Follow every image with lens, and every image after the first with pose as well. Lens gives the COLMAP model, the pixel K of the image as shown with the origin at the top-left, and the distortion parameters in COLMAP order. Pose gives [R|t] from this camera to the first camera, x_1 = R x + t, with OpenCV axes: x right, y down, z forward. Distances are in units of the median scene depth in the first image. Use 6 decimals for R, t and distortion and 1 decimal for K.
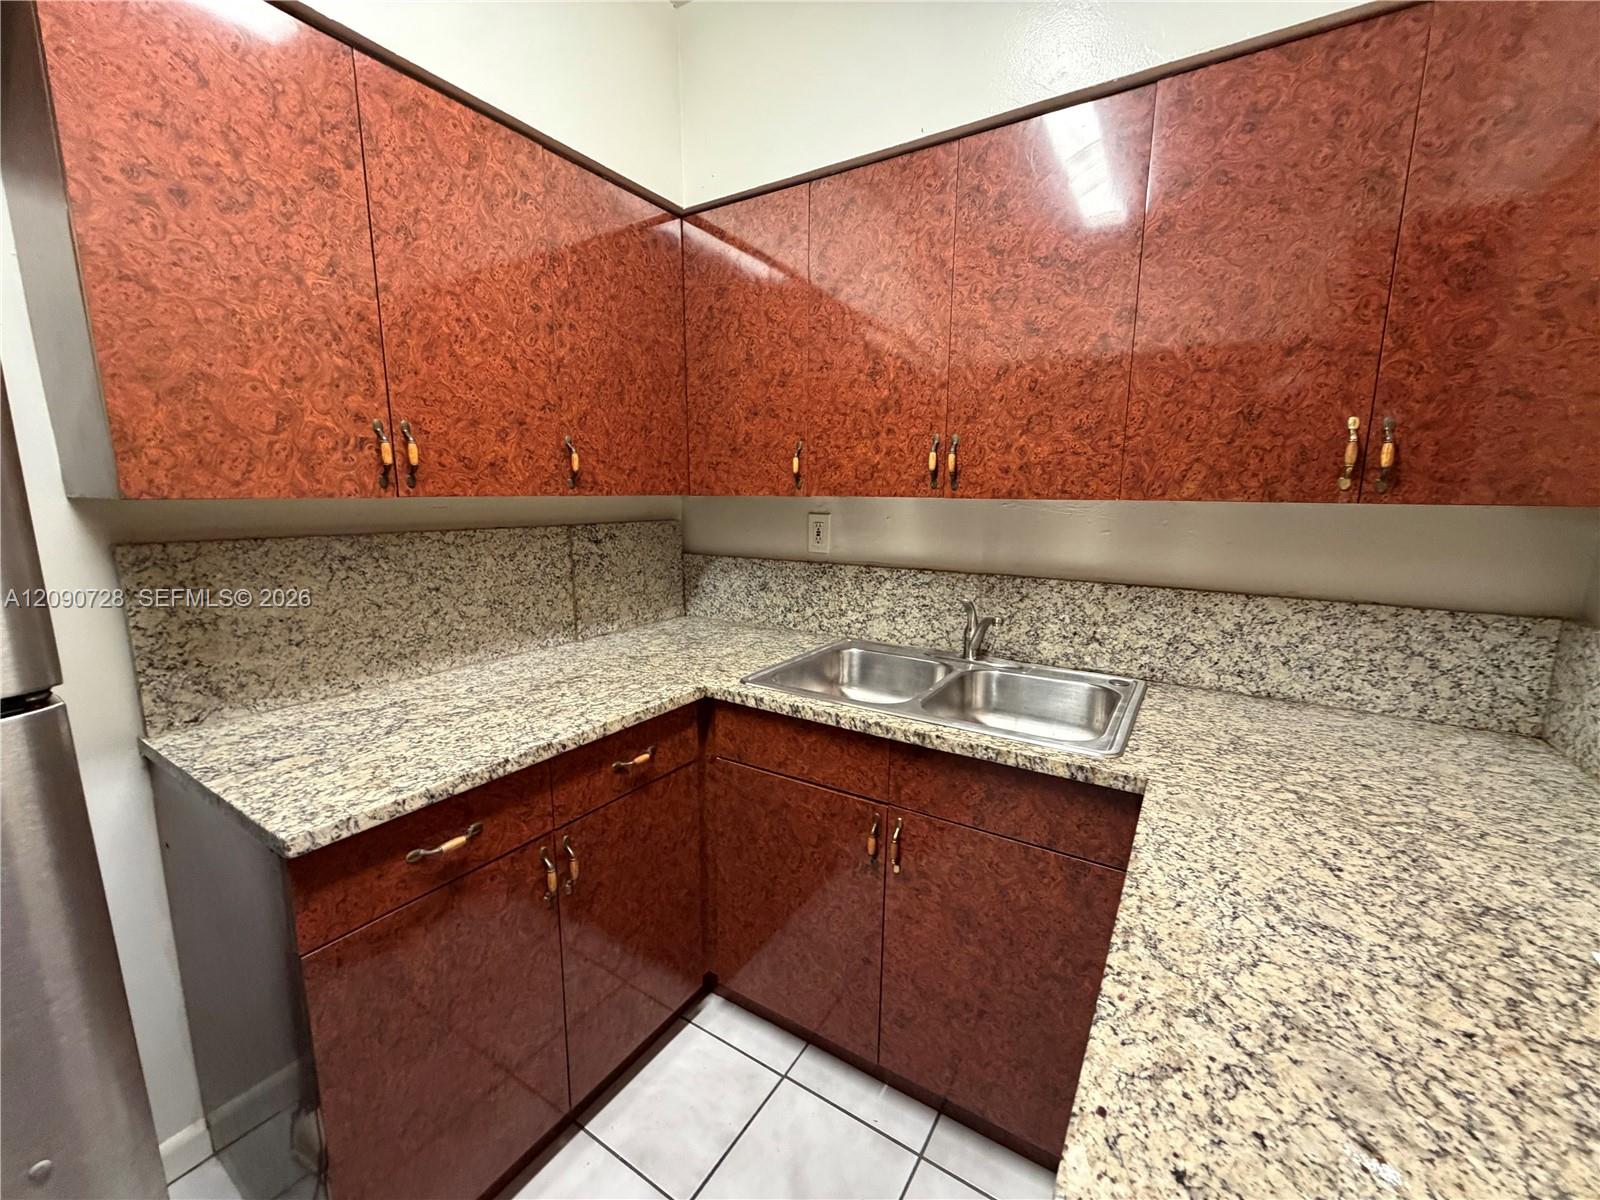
lens RADIAL K [[639.5, 0, 803.3], [0, 639.5, 603.0], [0, 0, 1]] dist [-0.000291, 0.000239]
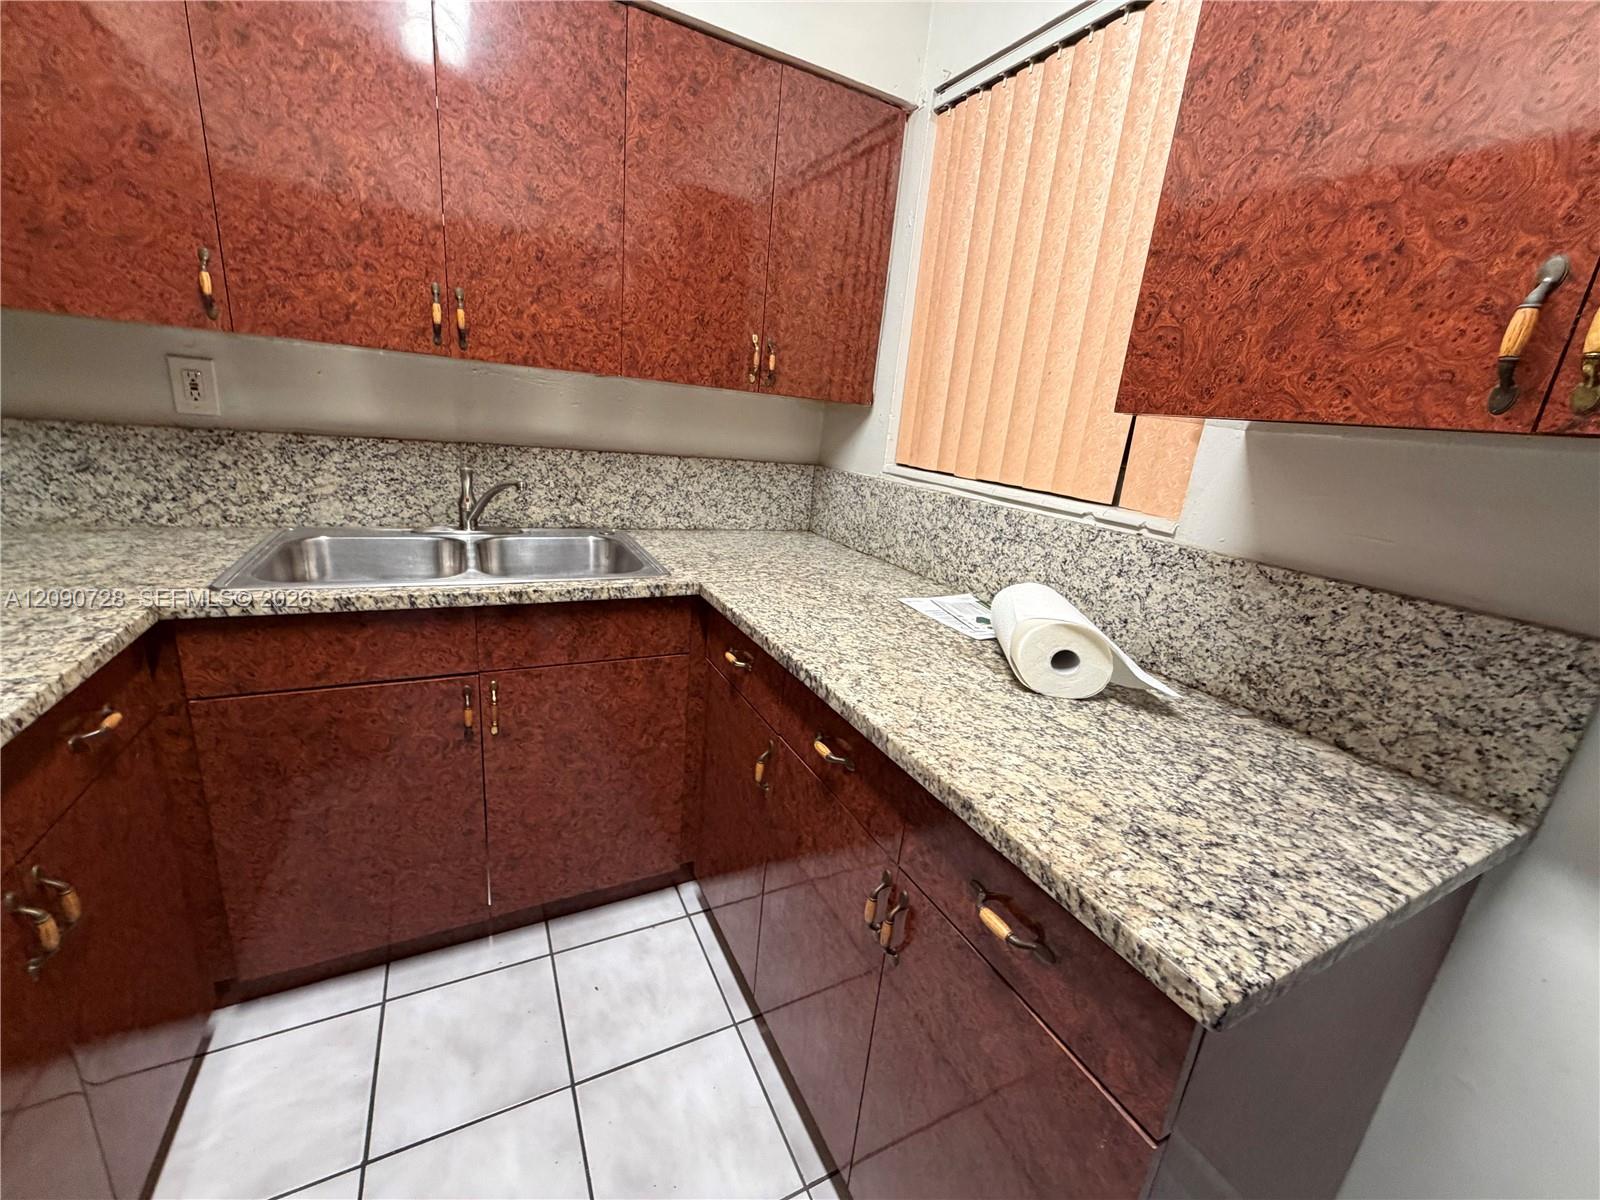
lens RADIAL K [[639.5, 0, 798.9], [0, 639.5, 603.7], [0, 0, 1]] dist [-0.000291, 0.000239]
pose [[0.504797, -0.206498, 0.838176, -0.415966], [0.056862, 0.976812, 0.206408, 0.028333], [-0.861363, -0.056534, 0.504834, 0.061322]]
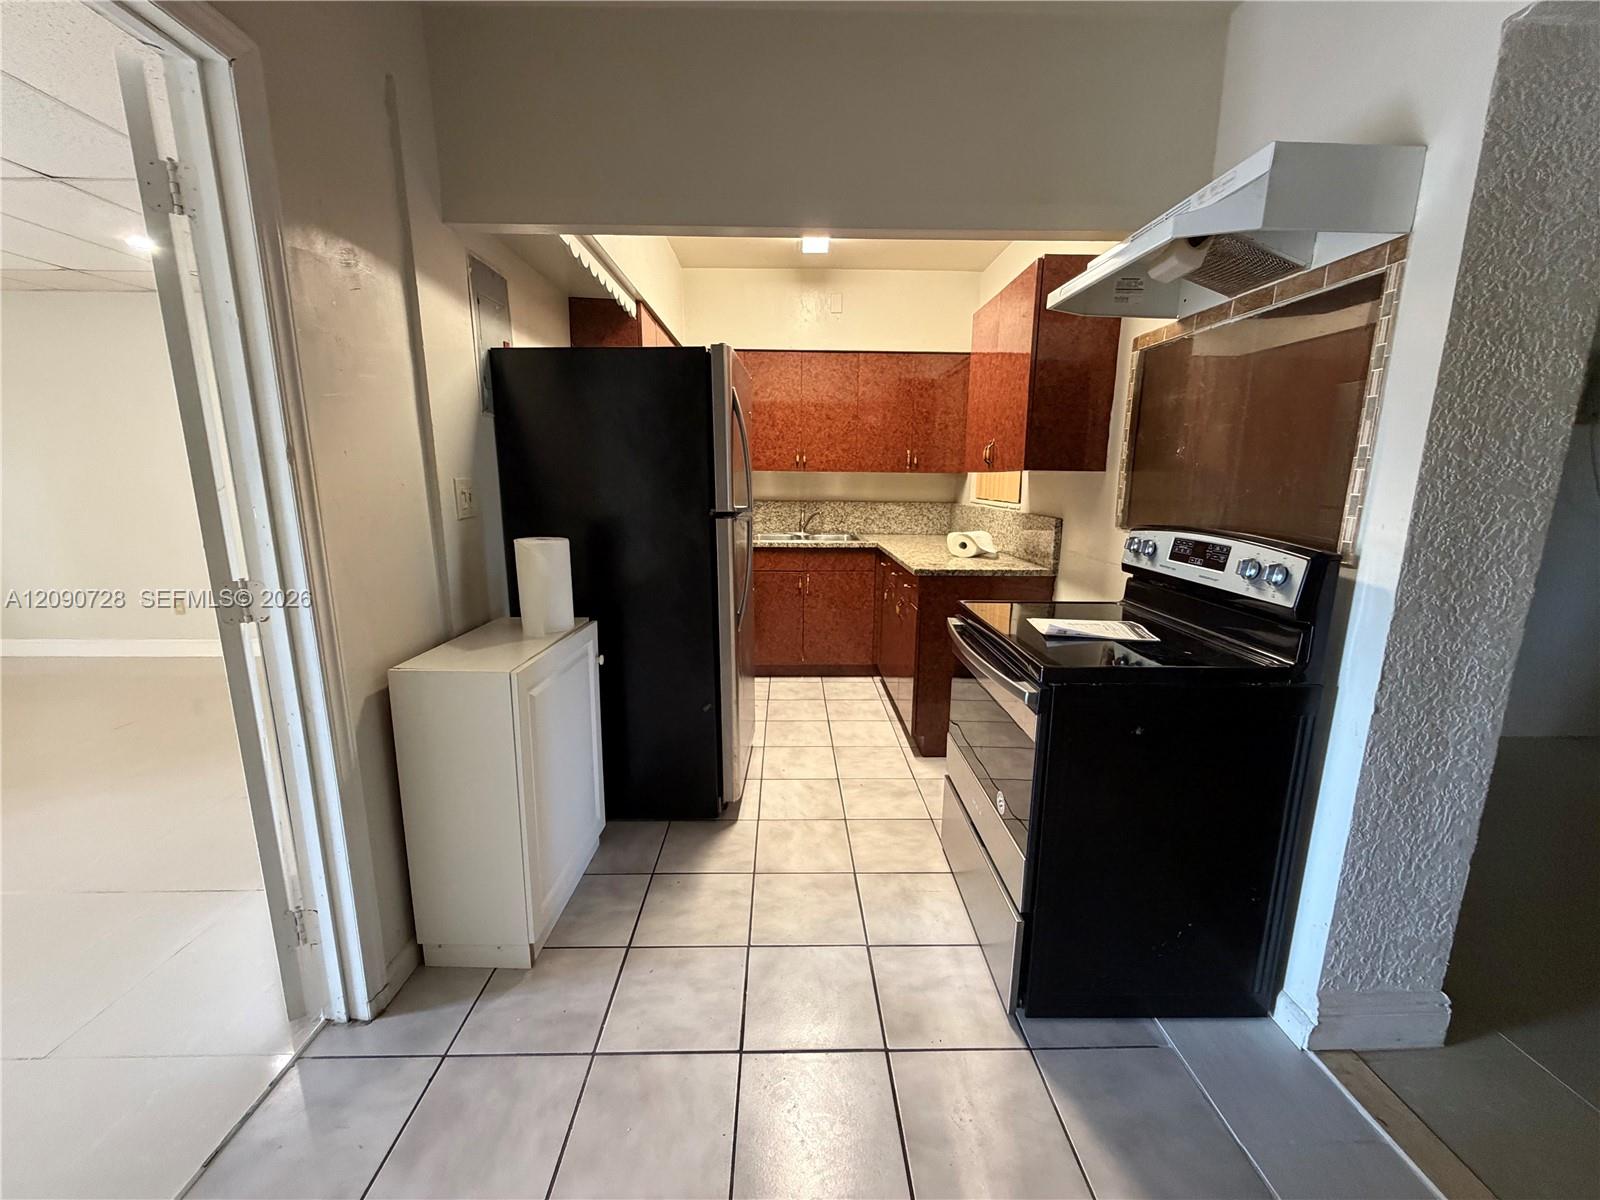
lens RADIAL K [[639.5, 0, 802.7], [0, 639.5, 610.5], [0, 0, 1]] dist [-0.000291, 0.000239]
pose [[0.831173, -0.114490, 0.544099, -1.508333], [0.091916, 0.993400, 0.068620, 0.279367], [-0.548364, -0.007023, 0.836210, -1.514472]]
